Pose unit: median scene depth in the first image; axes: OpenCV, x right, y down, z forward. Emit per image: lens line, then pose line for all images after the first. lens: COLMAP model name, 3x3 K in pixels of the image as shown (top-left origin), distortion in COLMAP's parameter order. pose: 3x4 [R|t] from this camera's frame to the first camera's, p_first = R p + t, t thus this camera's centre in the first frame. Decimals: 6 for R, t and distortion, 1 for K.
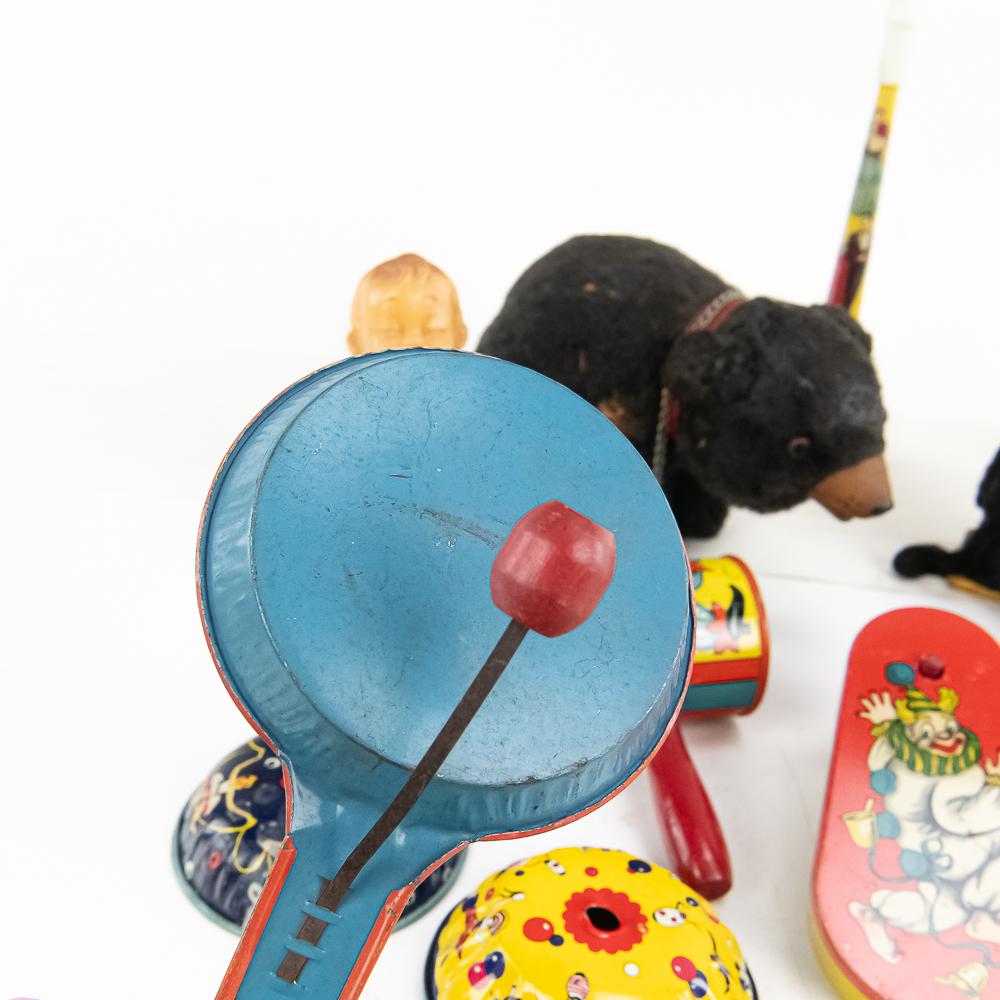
lens RADIAL K [[1230.3, 0, 500.0], [0, 1230.3, 500.0], [0, 0, 1]] dist [0.013311, -0.008359]
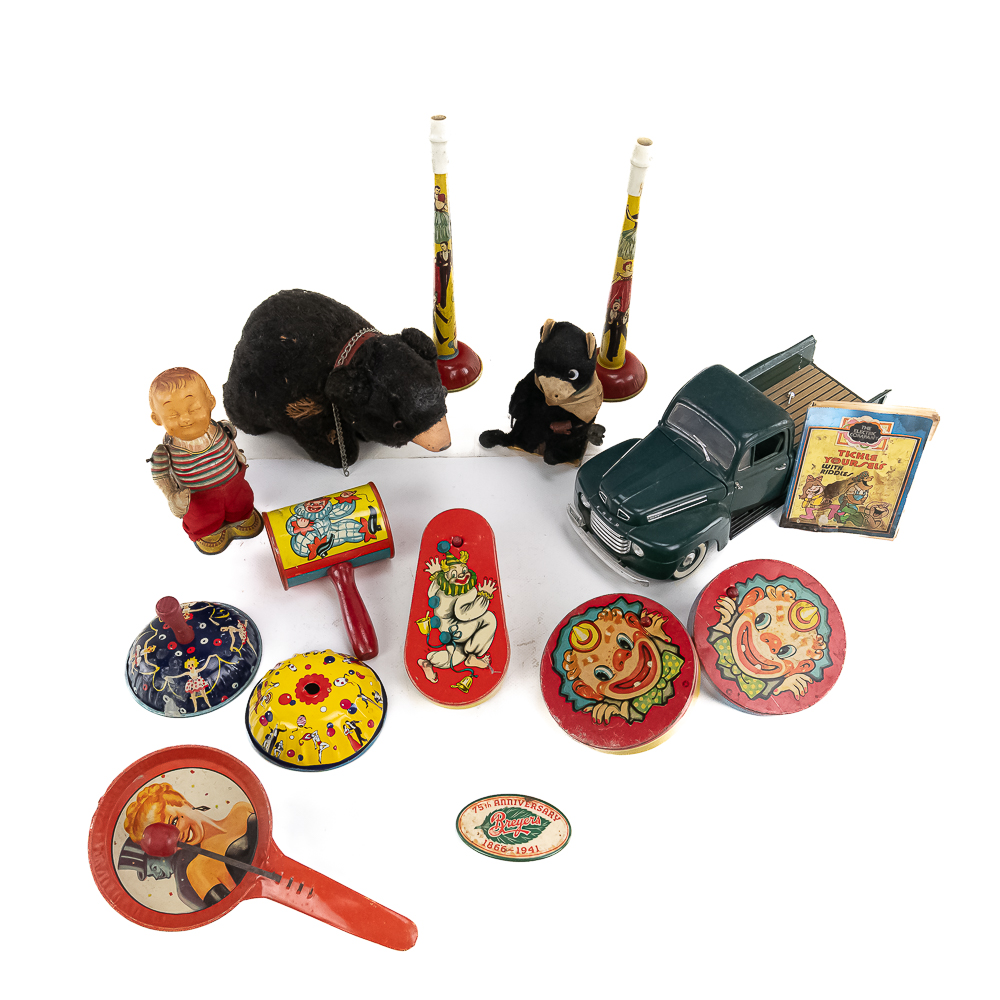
lens RADIAL K [[960.3, 0, 500.0], [0, 960.3, 500.0], [0, 0, 1]] dist [-0.042549, 0.001501]
pose [[0.981954, -0.167769, 0.087289, 0.306799], [0.130294, 0.934687, 0.330732, -0.512777], [-0.137075, -0.313391, 0.939679, -0.612820]]
